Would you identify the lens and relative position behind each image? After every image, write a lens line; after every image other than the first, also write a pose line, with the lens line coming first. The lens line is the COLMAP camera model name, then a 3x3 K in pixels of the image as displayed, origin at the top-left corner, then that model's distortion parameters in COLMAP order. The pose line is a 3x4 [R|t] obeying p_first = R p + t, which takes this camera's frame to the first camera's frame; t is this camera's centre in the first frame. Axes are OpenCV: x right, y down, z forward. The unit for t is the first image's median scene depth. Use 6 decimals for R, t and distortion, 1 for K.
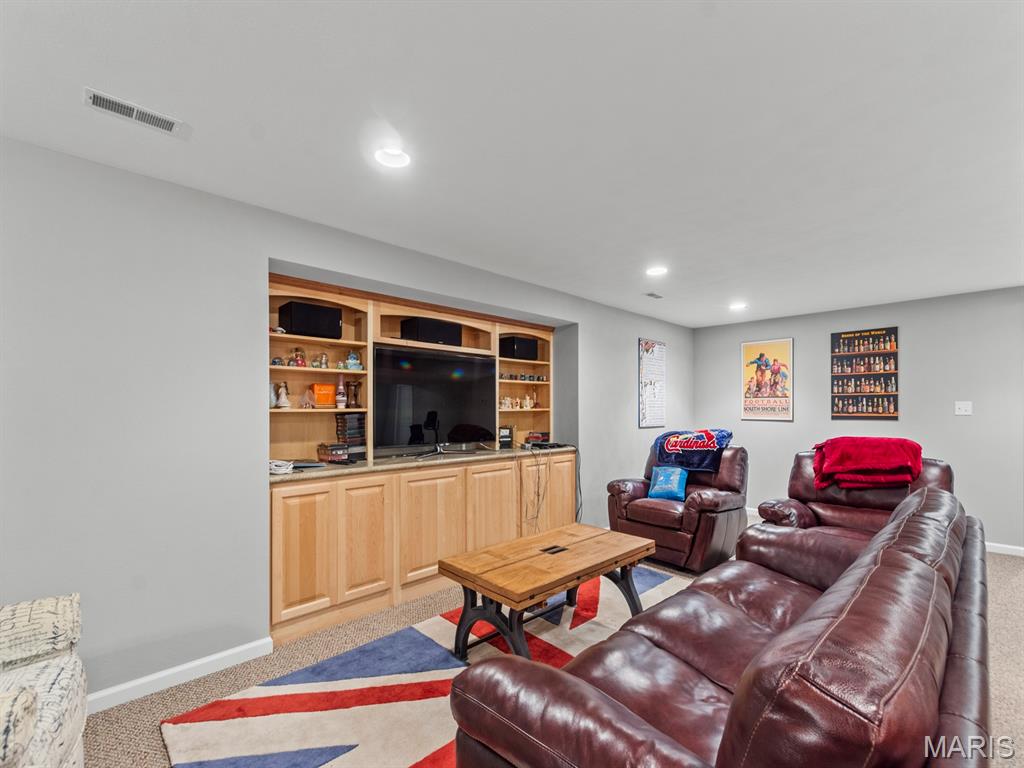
lens RADIAL K [[457.7, 0, 505.2], [0, 457.7, 409.1], [0, 0, 1]] dist [0.002731, -0.001032]
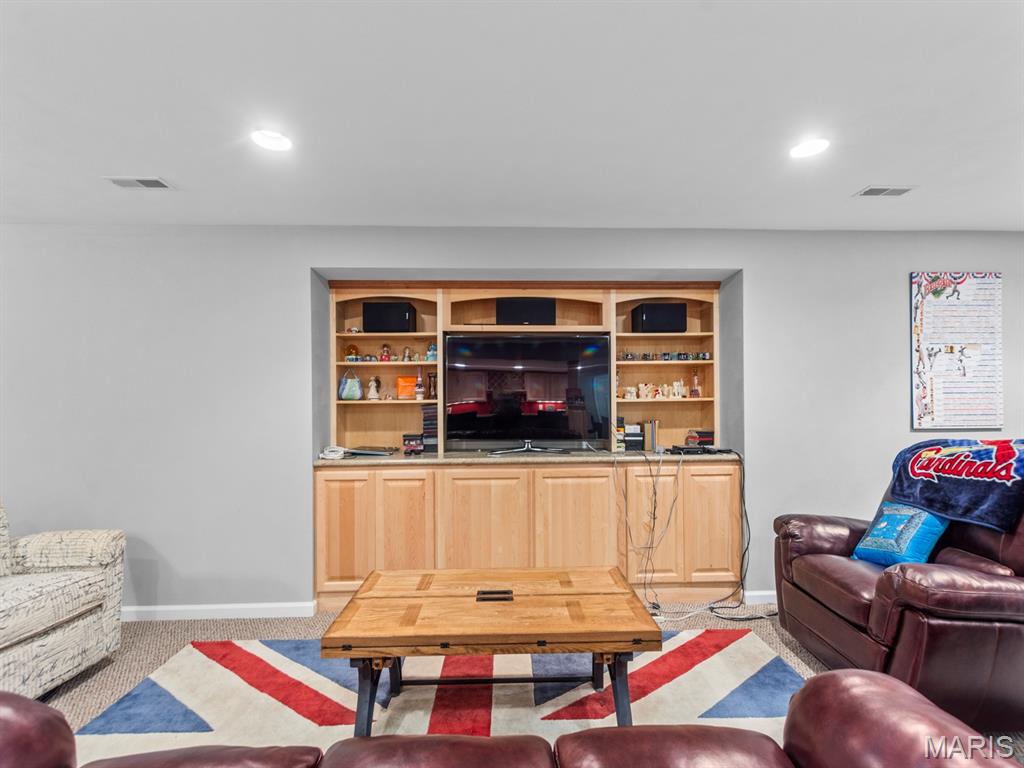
lens RADIAL K [[457.7, 0, 512.5], [0, 457.7, 397.7], [0, 0, 1]] dist [0.002731, -0.001032]
pose [[0.743301, -0.008566, -0.668903, 0.443378], [0.006401, 0.999963, -0.005692, 0.001036], [0.668927, -0.000051, 0.743328, 0.353329]]
